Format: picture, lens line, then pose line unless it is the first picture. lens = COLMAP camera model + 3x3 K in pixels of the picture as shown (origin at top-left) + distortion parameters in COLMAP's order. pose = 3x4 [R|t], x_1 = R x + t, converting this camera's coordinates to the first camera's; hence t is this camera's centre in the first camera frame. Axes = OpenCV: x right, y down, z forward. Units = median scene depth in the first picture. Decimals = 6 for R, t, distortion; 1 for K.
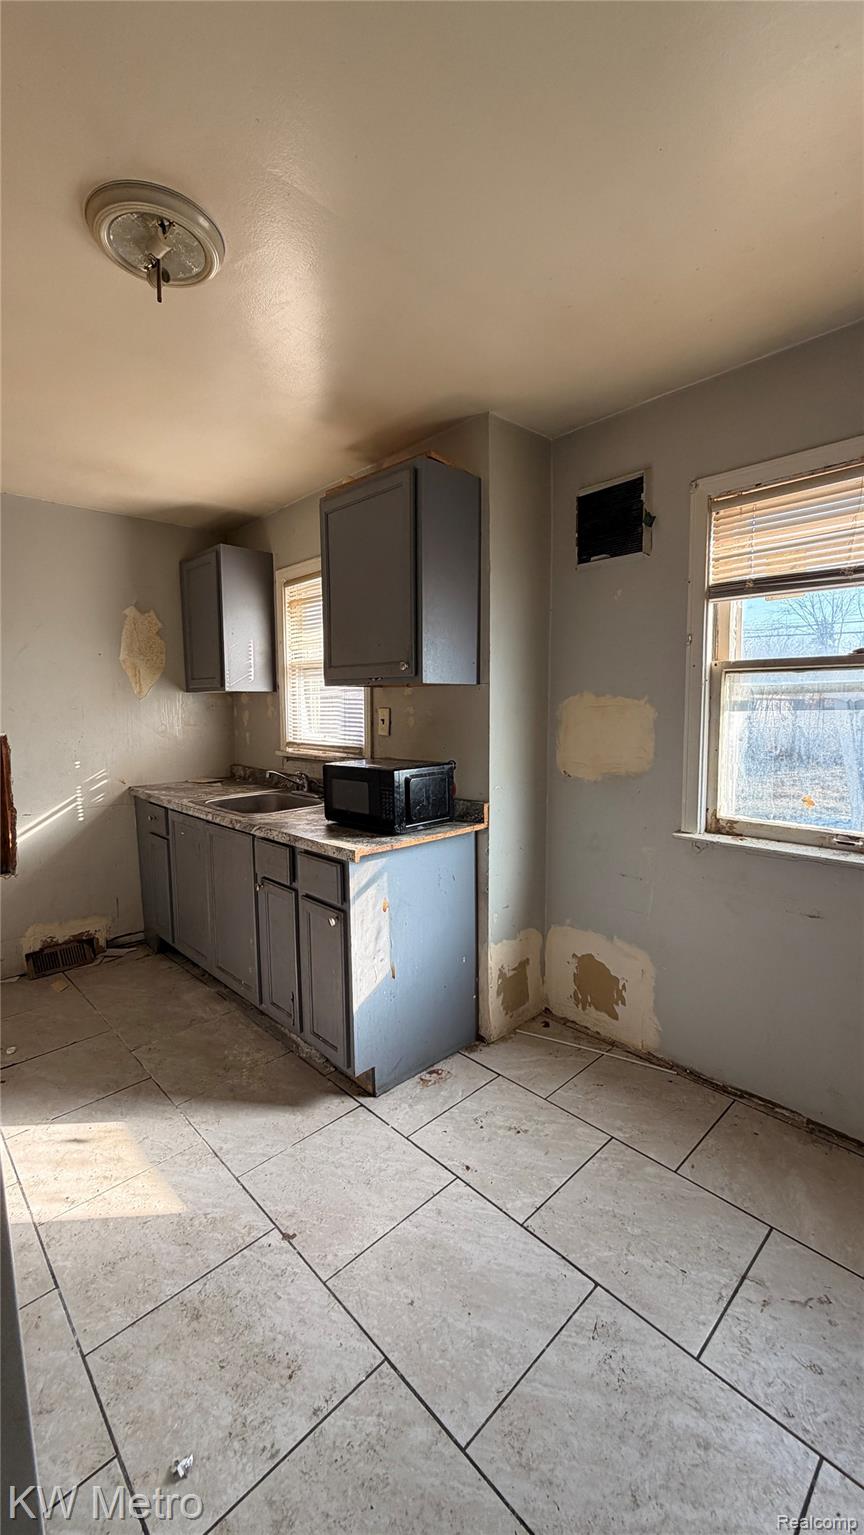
lens RADIAL K [[610.6, 0, 431.8], [0, 610.6, 764.7], [0, 0, 1]] dist [0.002001, 0.000032]
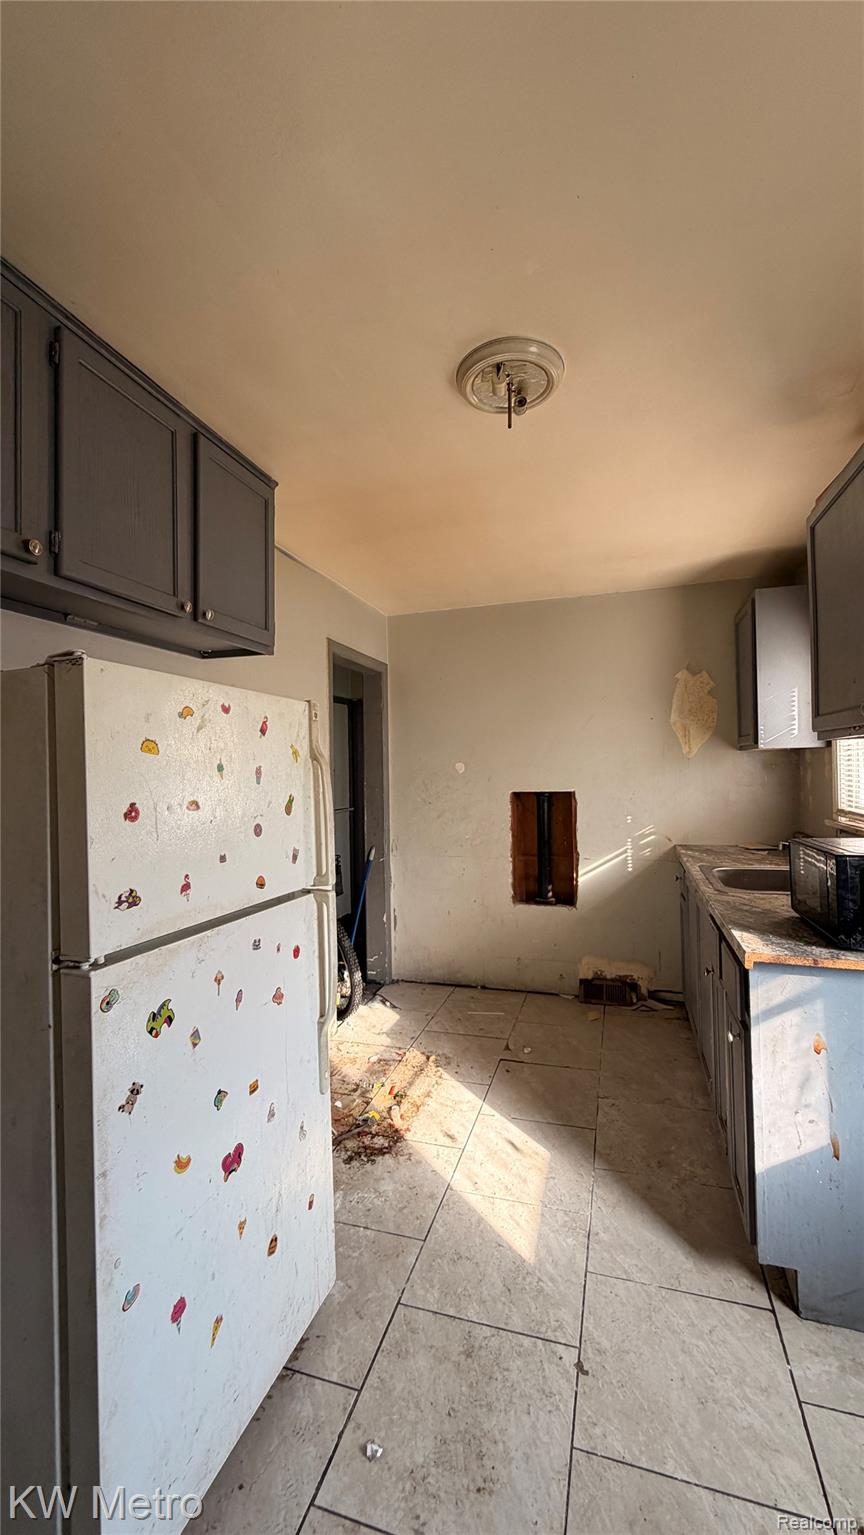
lens RADIAL K [[610.6, 0, 431.8], [0, 610.6, 764.7], [0, 0, 1]] dist [0.002001, 0.000032]
pose [[0.483608, -0.008424, -0.875244, 0.330679], [-0.072726, 0.996109, -0.049771, -0.027088], [0.872258, 0.087723, 0.481113, 0.232945]]
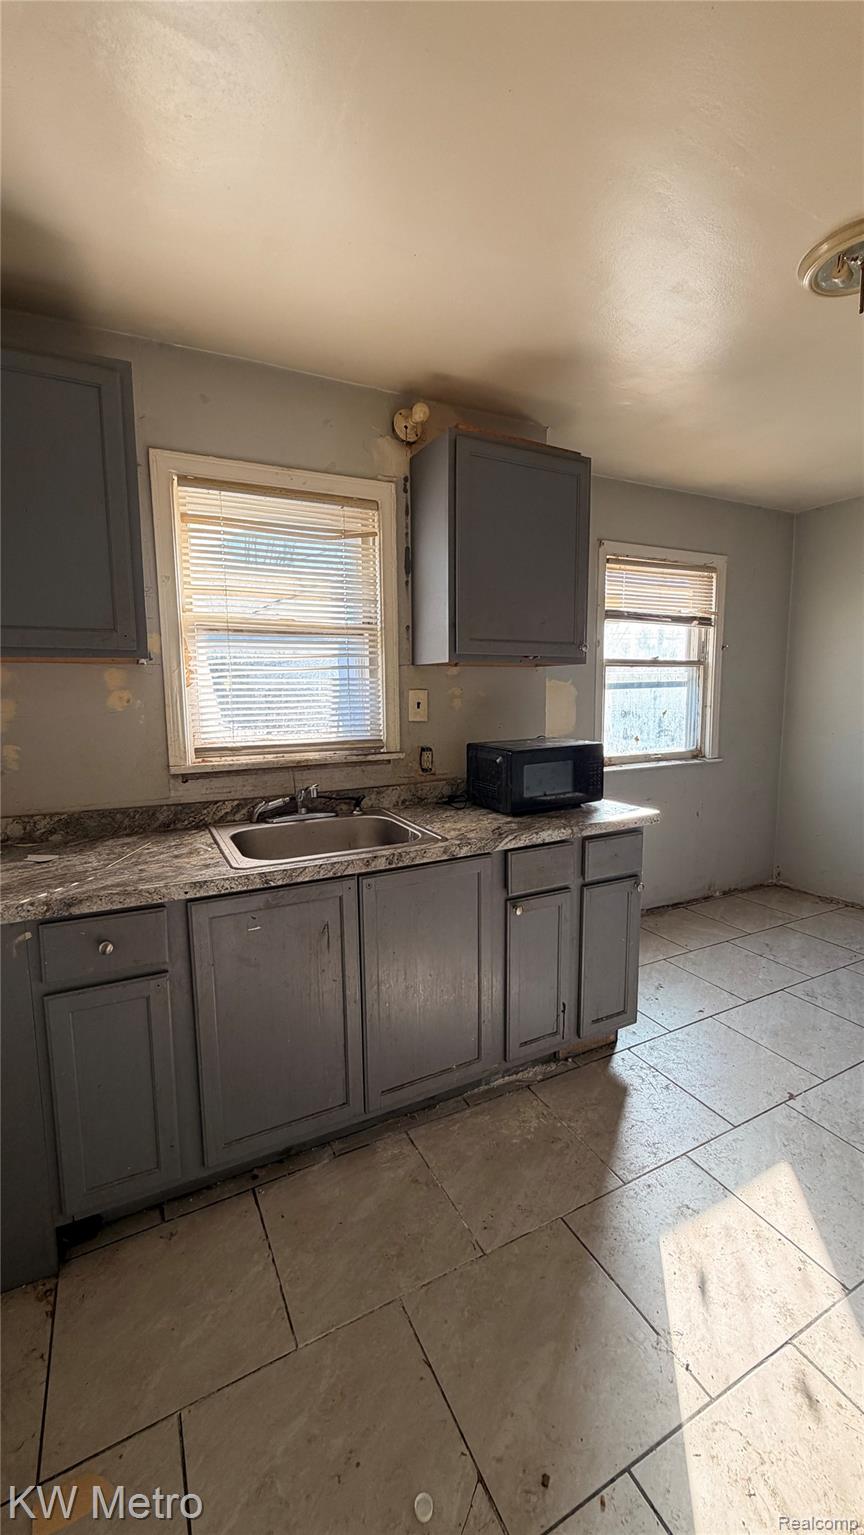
lens RADIAL K [[610.6, 0, 431.8], [0, 610.6, 764.7], [0, 0, 1]] dist [0.002001, 0.000032]
pose [[0.282893, -0.114933, 0.952240, -1.188935], [0.104879, 0.990548, 0.088399, -0.081202], [-0.953400, 0.074863, 0.292274, 0.967555]]
